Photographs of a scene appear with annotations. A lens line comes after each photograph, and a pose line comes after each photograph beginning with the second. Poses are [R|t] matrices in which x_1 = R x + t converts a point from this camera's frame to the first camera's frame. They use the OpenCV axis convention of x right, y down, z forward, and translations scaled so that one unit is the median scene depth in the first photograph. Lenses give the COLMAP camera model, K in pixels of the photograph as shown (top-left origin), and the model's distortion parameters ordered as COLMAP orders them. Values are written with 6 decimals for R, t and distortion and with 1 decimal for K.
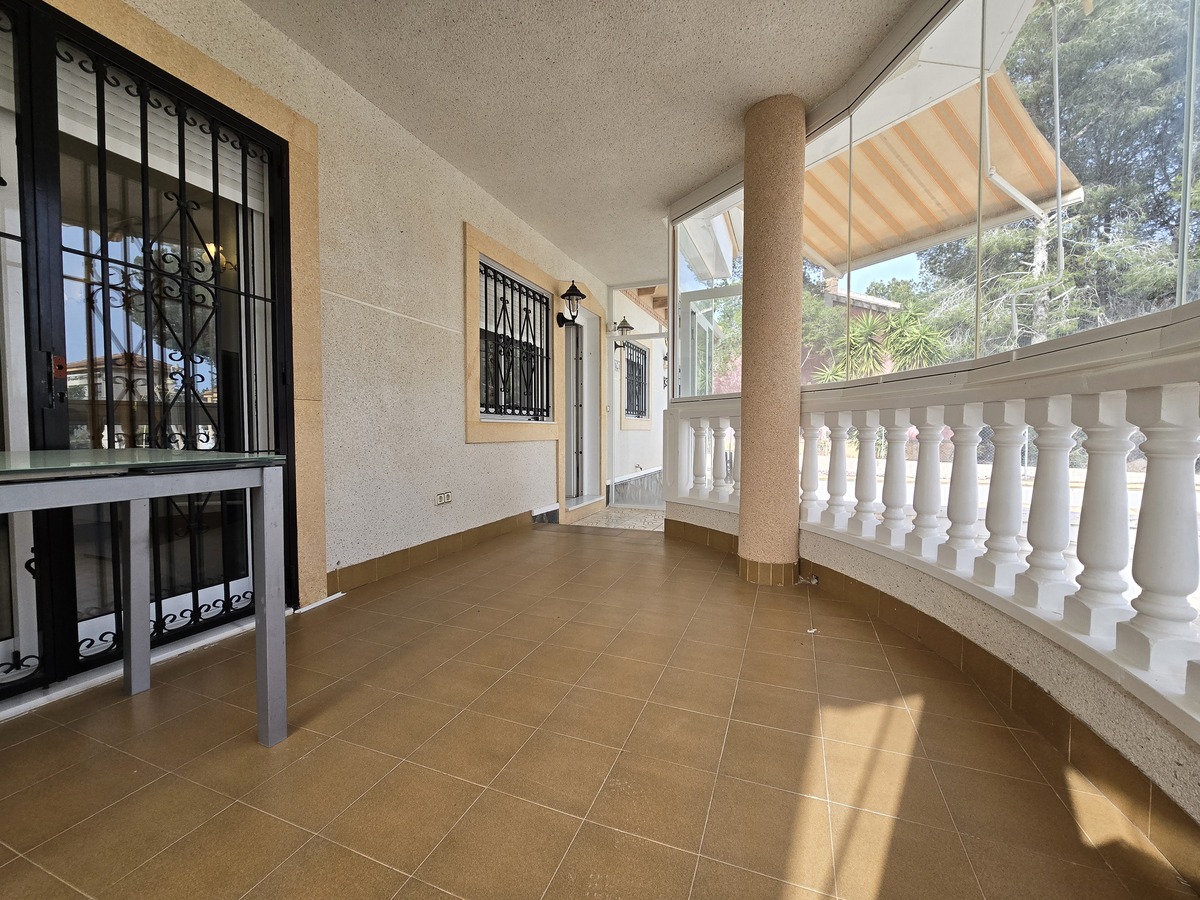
lens RADIAL K [[493.1, 0, 600.5], [0, 493.1, 448.7], [0, 0, 1]] dist [-0.006639, 0.001712]
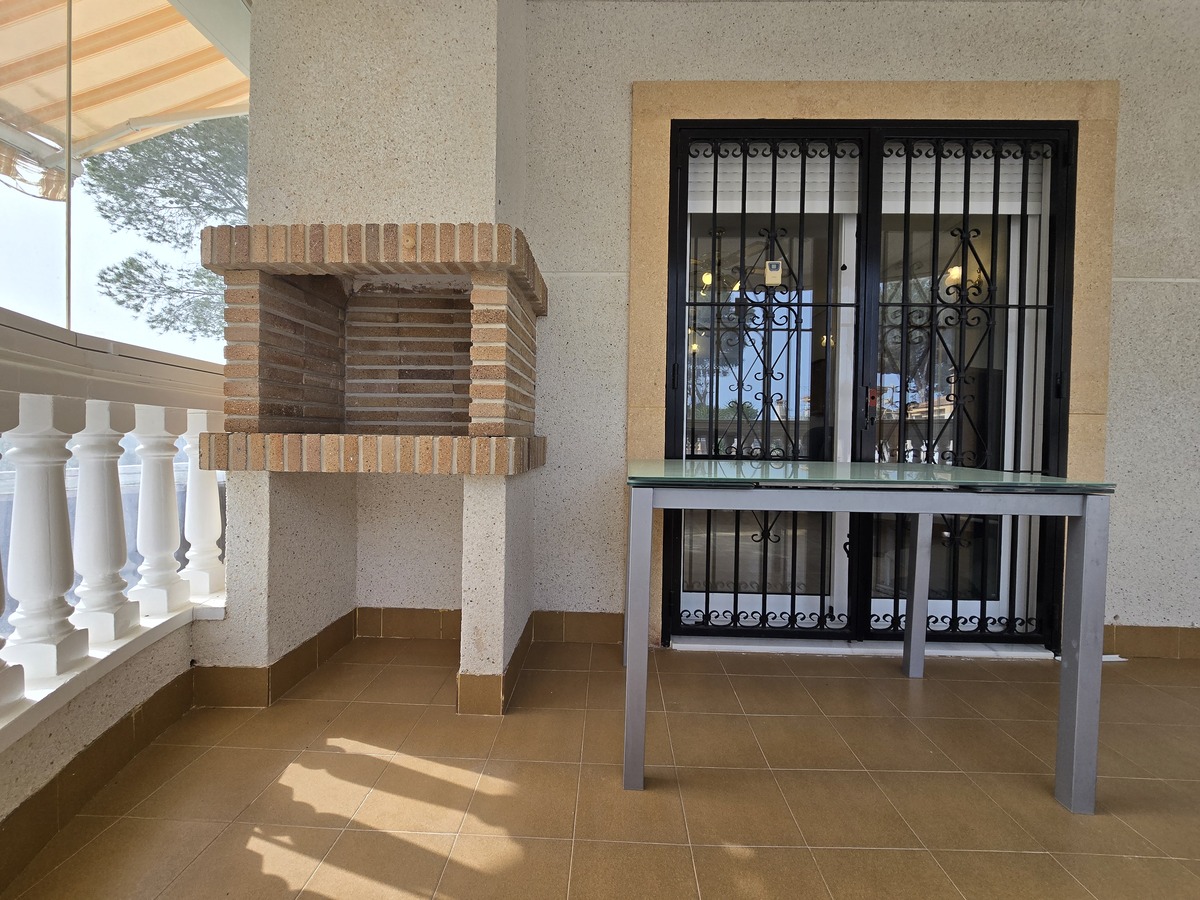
lens RADIAL K [[493.1, 0, 599.4], [0, 493.1, 448.4], [0, 0, 1]] dist [-0.006639, 0.001712]
pose [[0.339779, 0.024762, -0.940179, -0.092285], [-0.049483, 0.998739, 0.008421, -0.006211], [0.939203, 0.043661, 0.340576, -0.076069]]
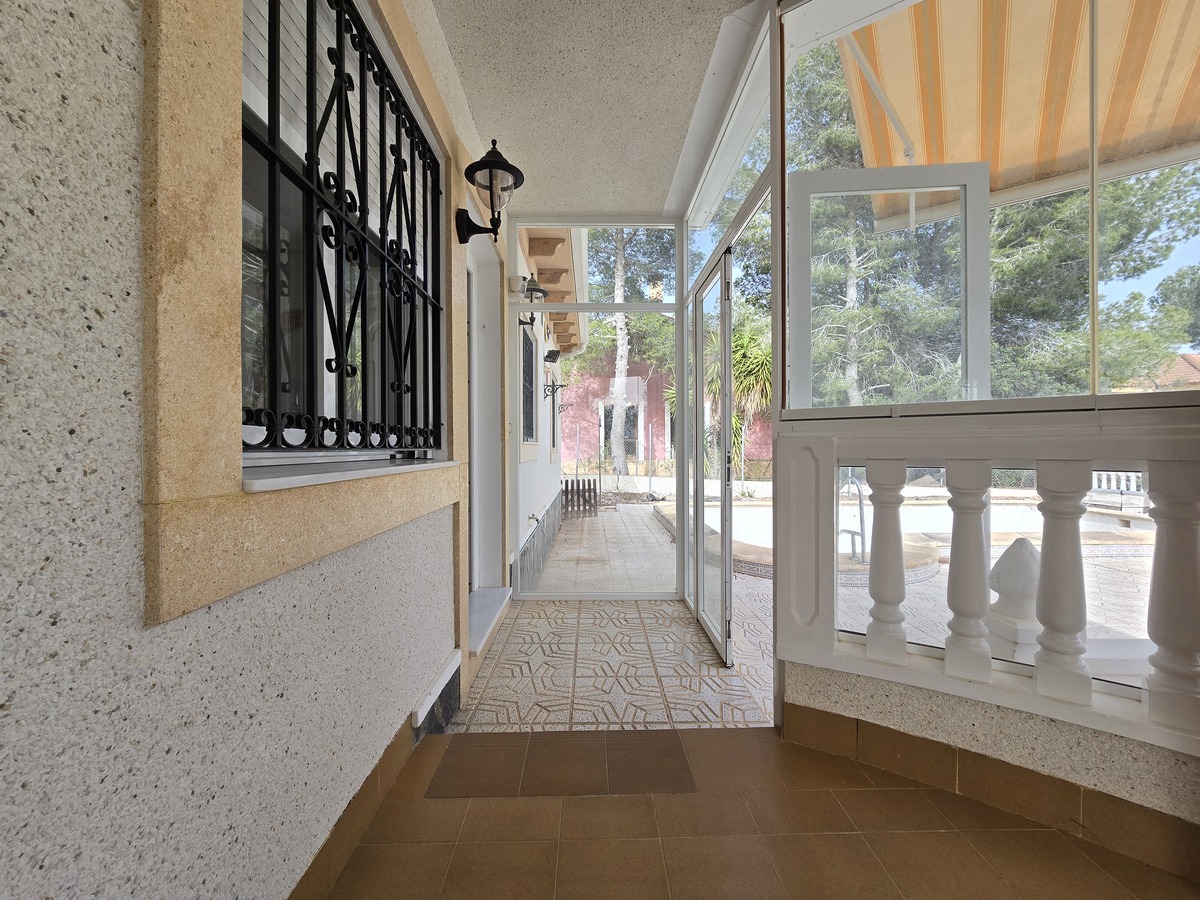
lens RADIAL K [[493.1, 0, 599.5], [0, 493.1, 447.8], [0, 0, 1]] dist [-0.006639, 0.001712]
pose [[0.922144, -0.004736, 0.386817, -0.301523], [0.019230, 0.999250, -0.033610, -0.105384], [-0.386368, 0.038432, 0.921544, 1.217592]]
